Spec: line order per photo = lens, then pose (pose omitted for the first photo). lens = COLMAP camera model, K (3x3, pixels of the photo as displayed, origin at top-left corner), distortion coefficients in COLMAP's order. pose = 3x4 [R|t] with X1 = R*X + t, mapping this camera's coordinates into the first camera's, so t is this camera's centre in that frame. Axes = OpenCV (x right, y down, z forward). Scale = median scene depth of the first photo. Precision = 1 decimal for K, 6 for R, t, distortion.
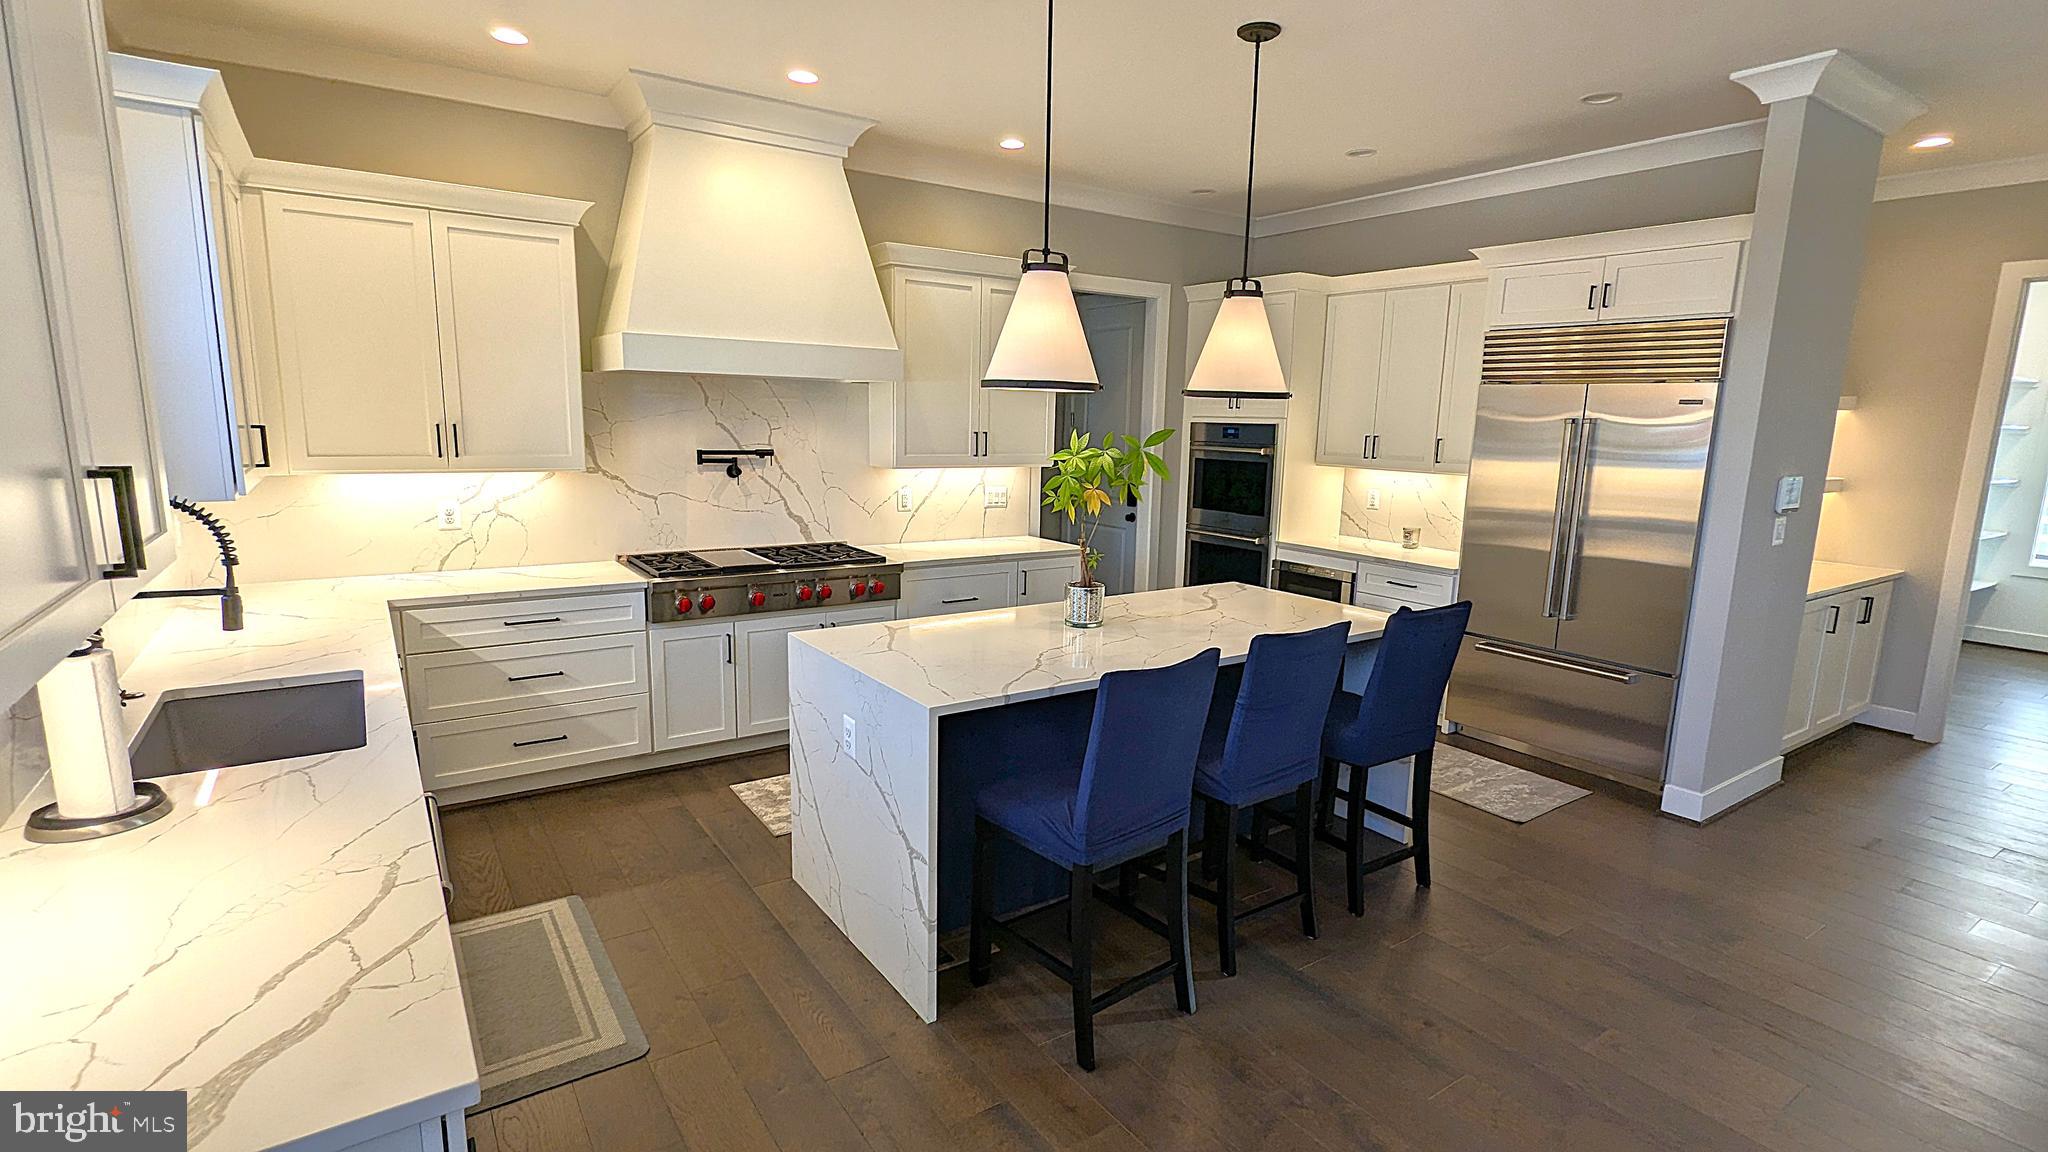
lens RADIAL K [[965.2, 0, 1026.3], [0, 965.2, 582.9], [0, 0, 1]] dist [-0.000123, -0.000390]
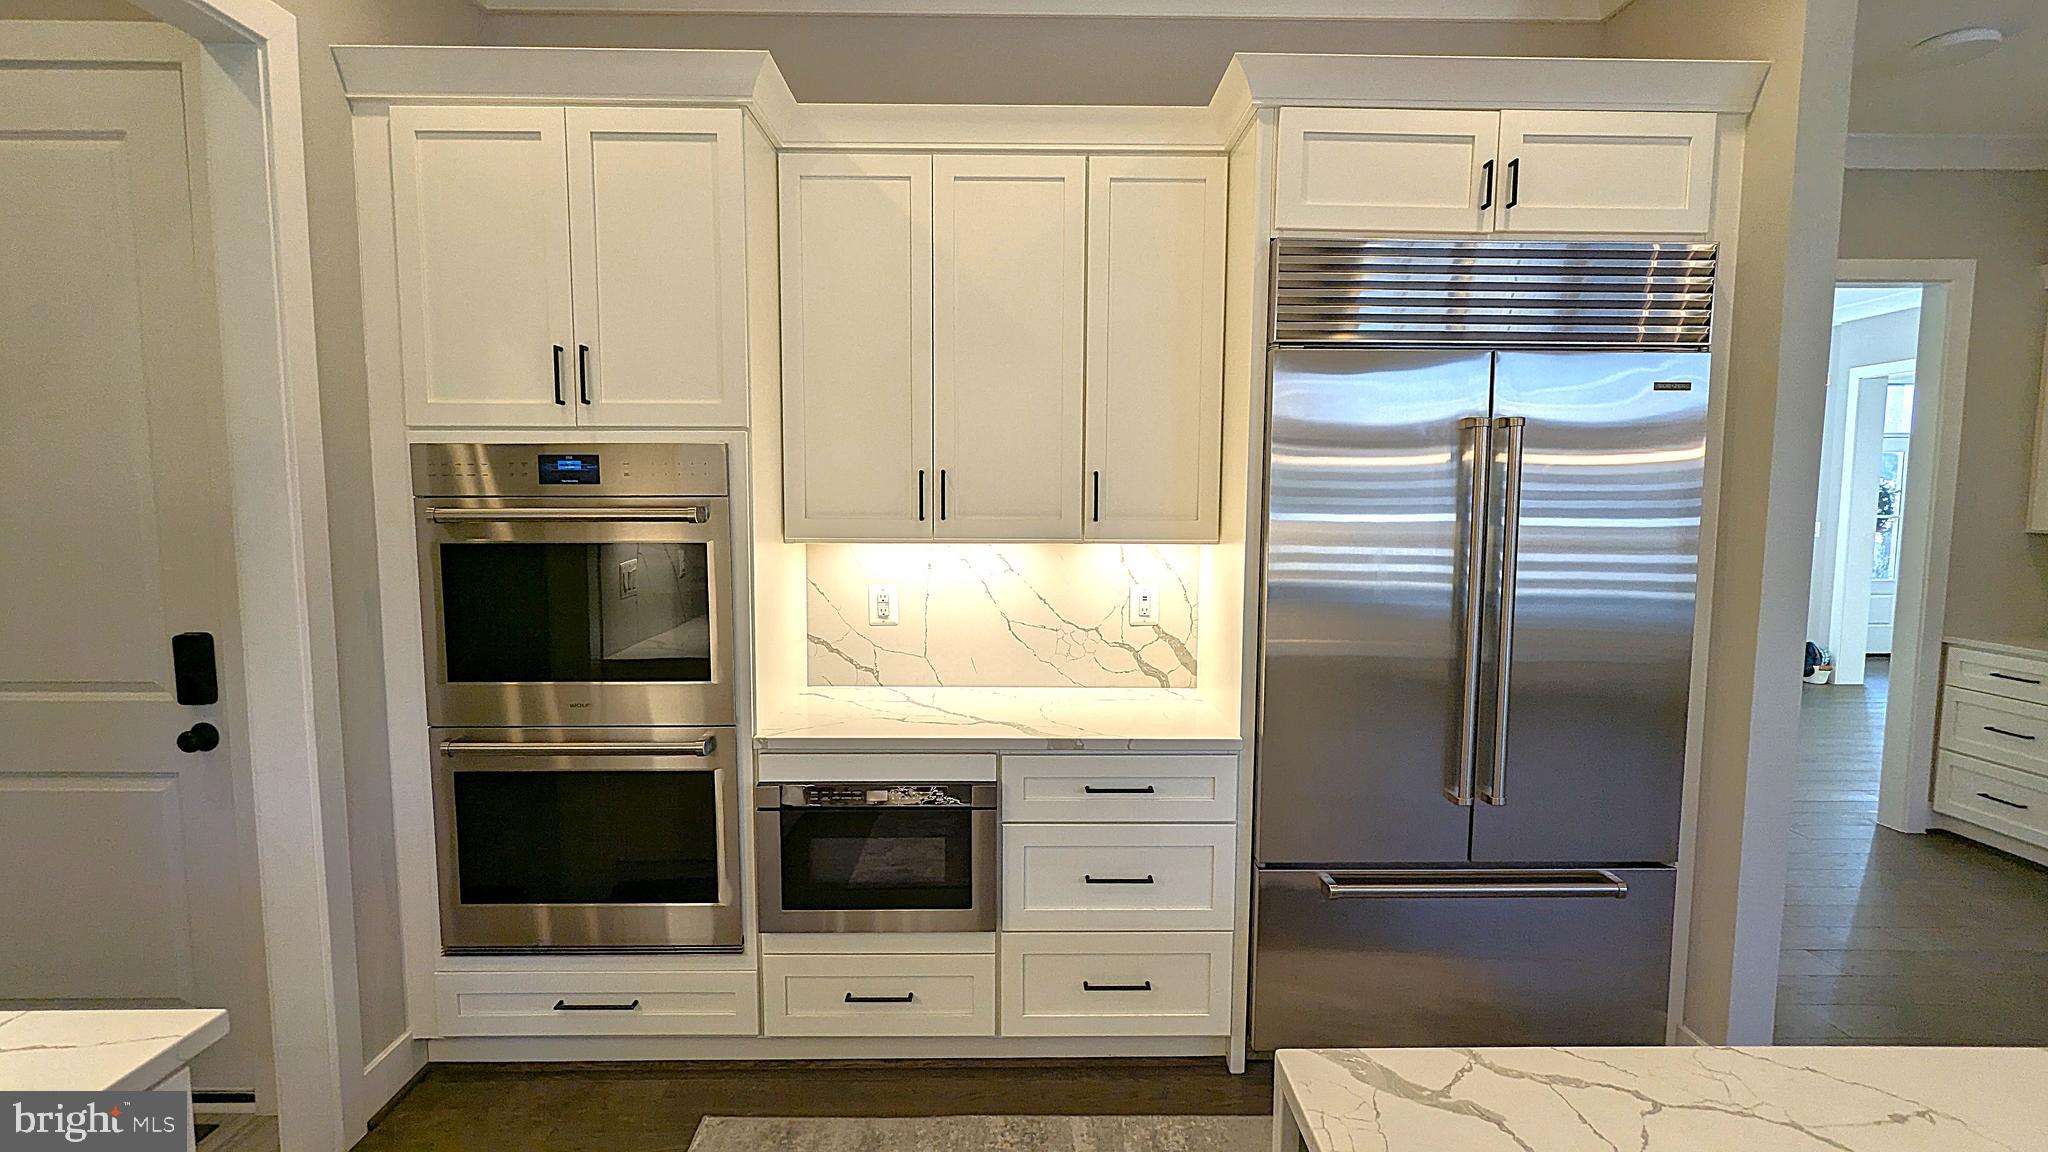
lens RADIAL K [[965.2, 0, 1026.3], [0, 965.2, 582.9], [0, 0, 1]] dist [-0.000123, -0.000390]
pose [[0.557659, -0.096374, 0.824456, 0.001068], [0.153539, 0.988074, 0.011647, -0.107008], [-0.815746, 0.120091, 0.565806, 0.775620]]
